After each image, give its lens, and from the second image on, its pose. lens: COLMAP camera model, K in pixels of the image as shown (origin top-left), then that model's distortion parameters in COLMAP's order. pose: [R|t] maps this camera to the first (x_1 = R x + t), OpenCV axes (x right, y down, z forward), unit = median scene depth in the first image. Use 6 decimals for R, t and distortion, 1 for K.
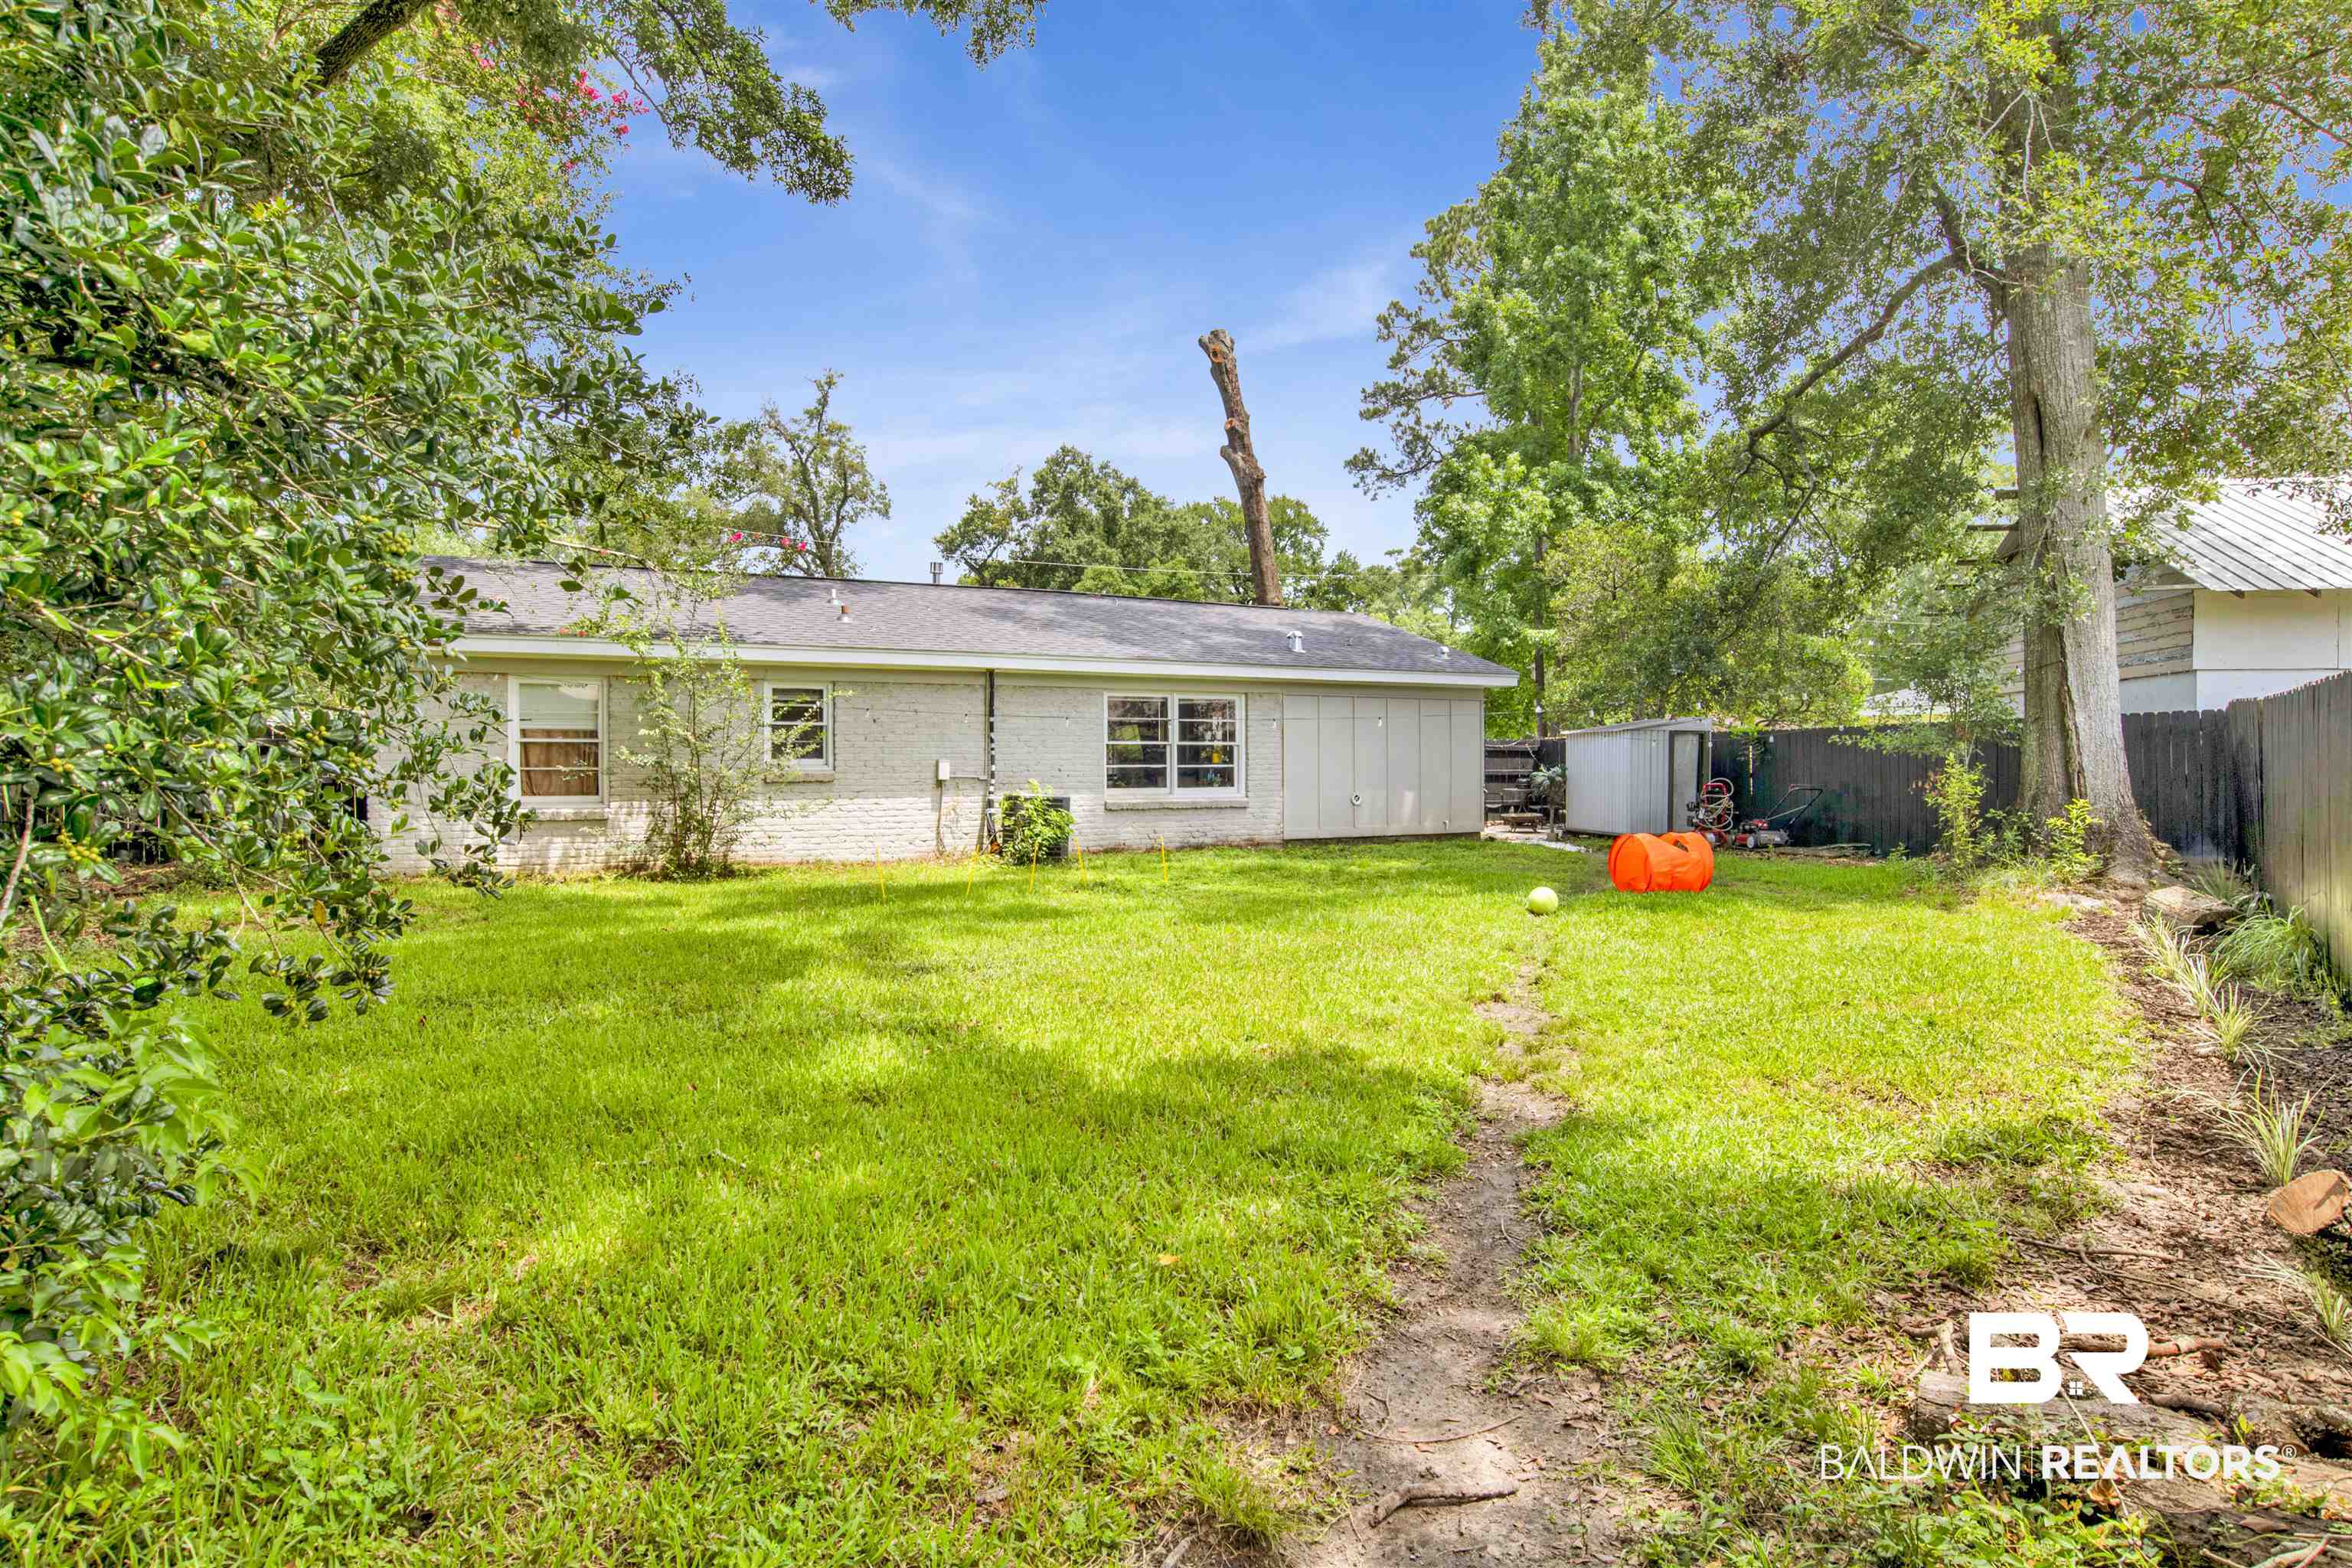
lens RADIAL K [[1230.7, 0, 1179.2], [0, 1230.7, 774.8], [0, 0, 1]] dist [-0.049118, 0.003974]
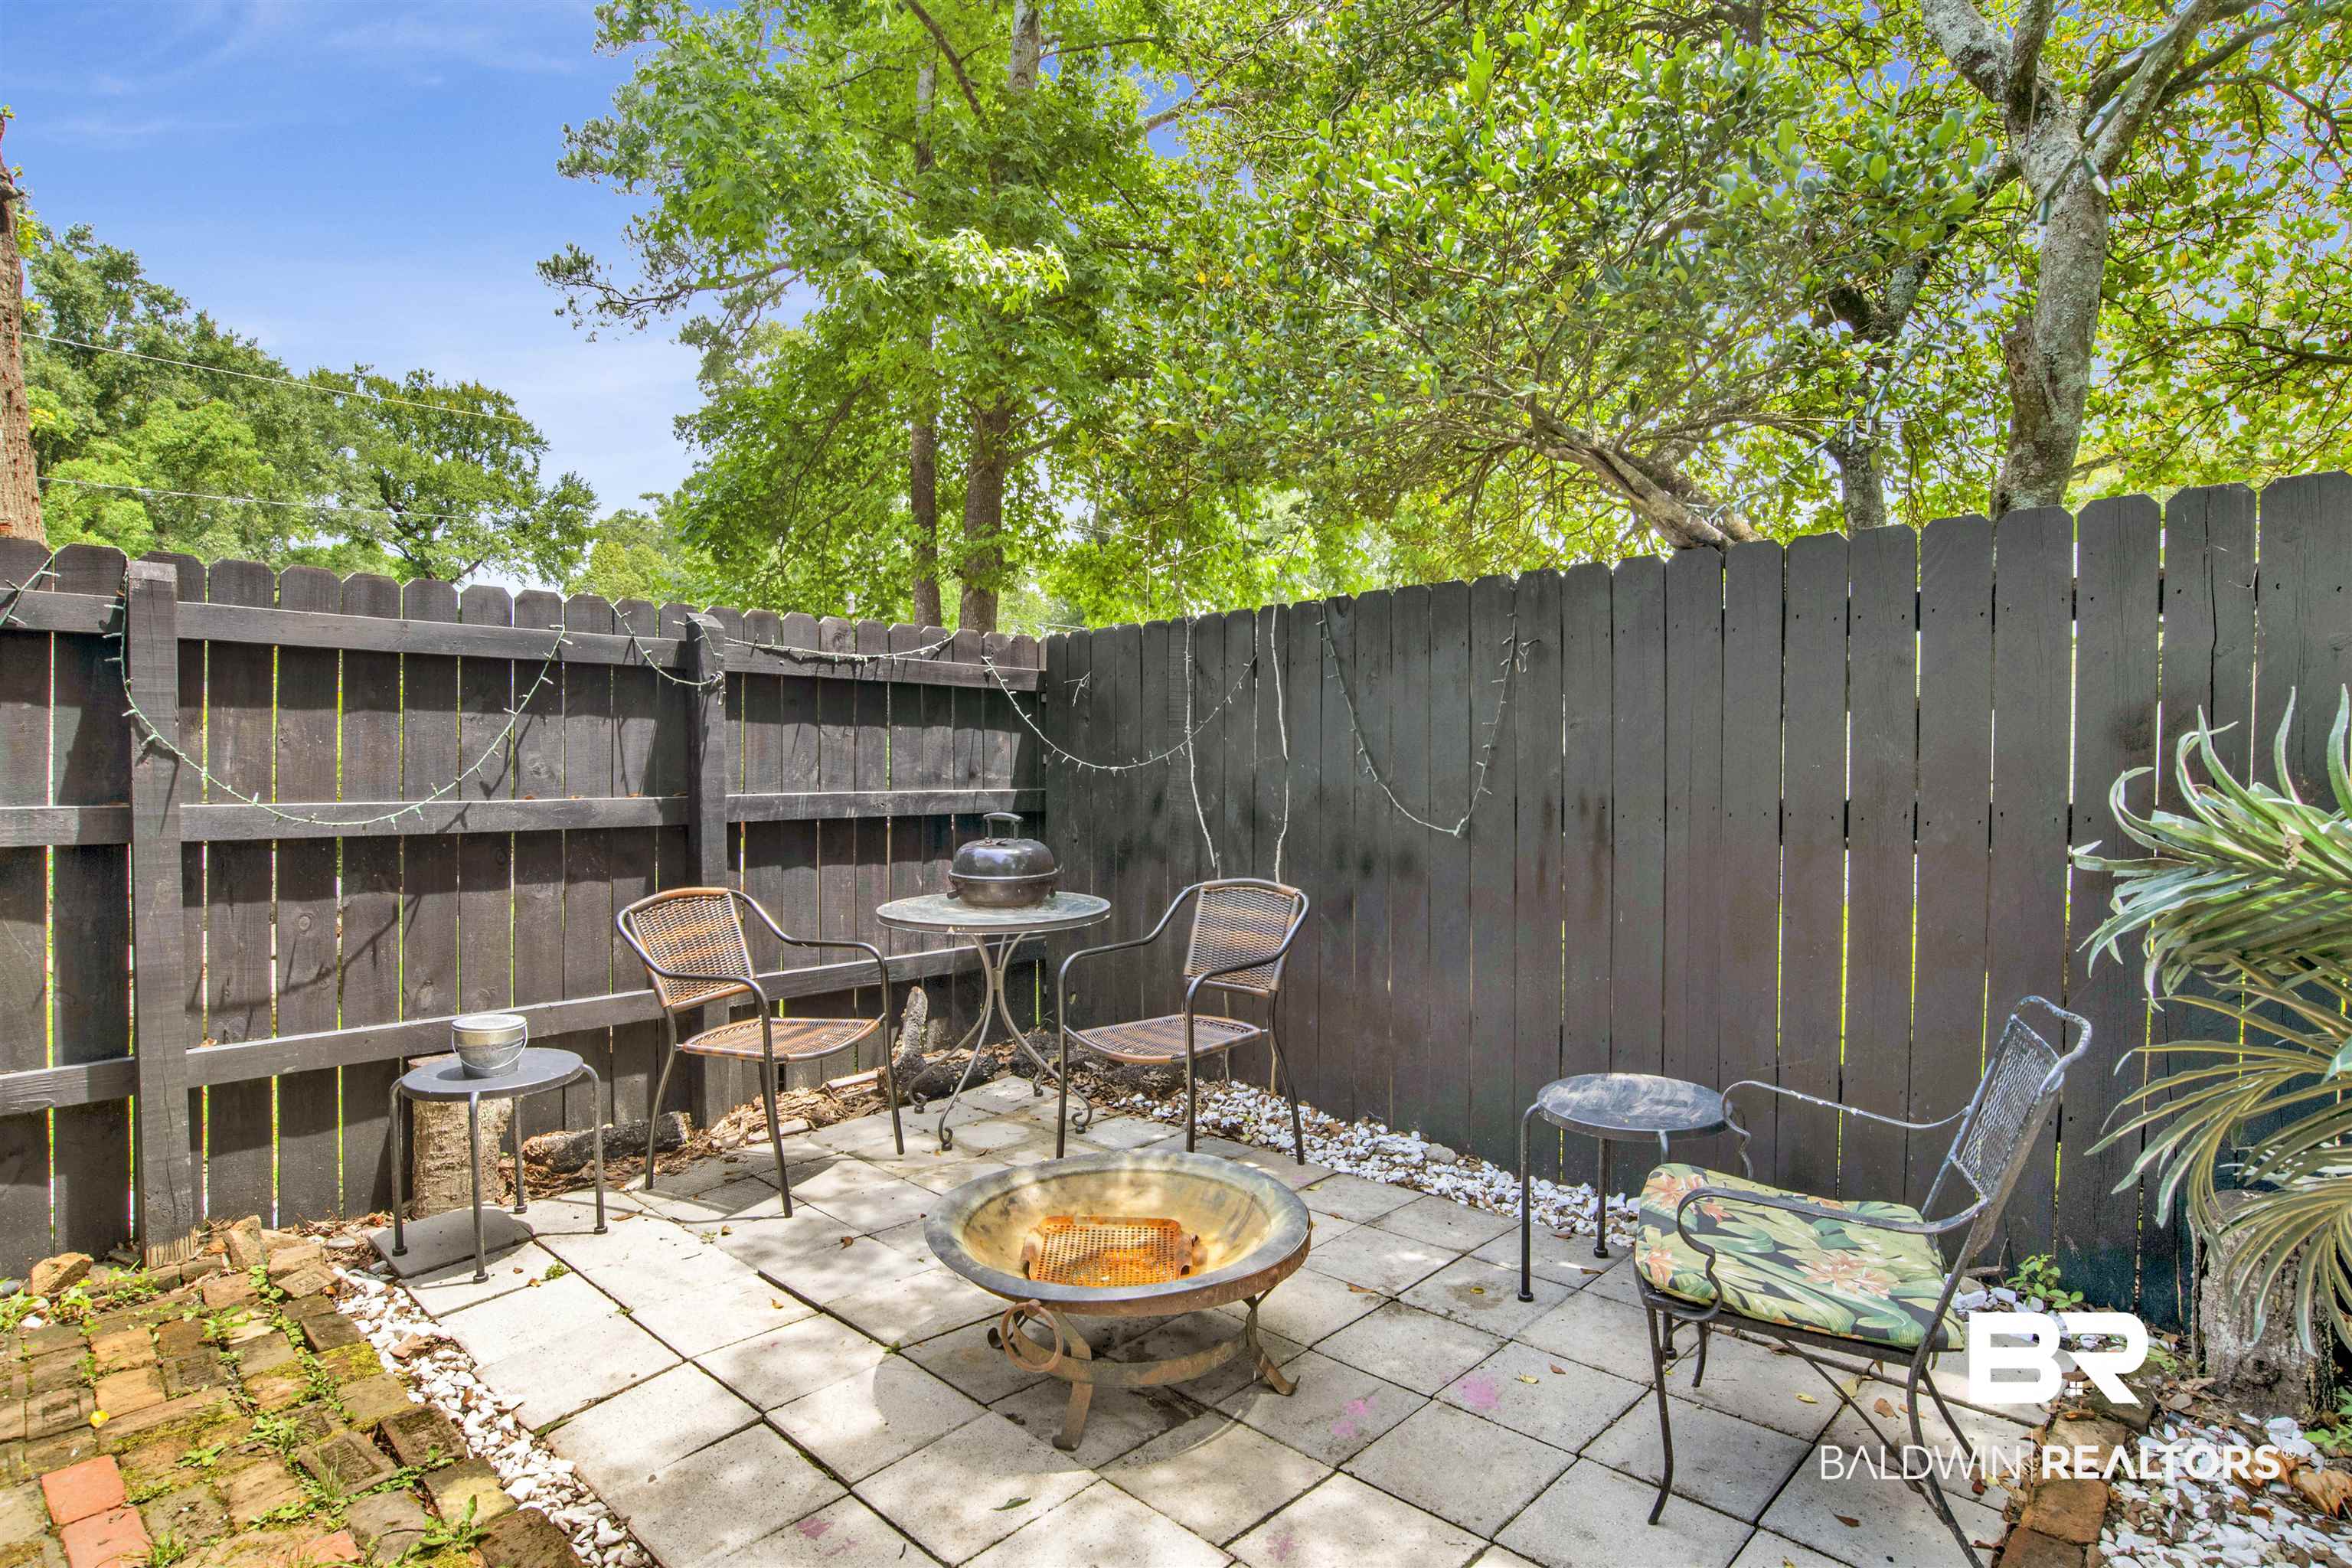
lens RADIAL K [[1230.7, 0, 1191.3], [0, 1230.7, 776.7], [0, 0, 1]] dist [-0.049118, 0.003974]
pose [[0.839766, 0.000131, 0.542949, 0.054474], [0.004224, 0.999968, -0.006774, -0.001125], [-0.542932, 0.007982, 0.839739, 0.218414]]
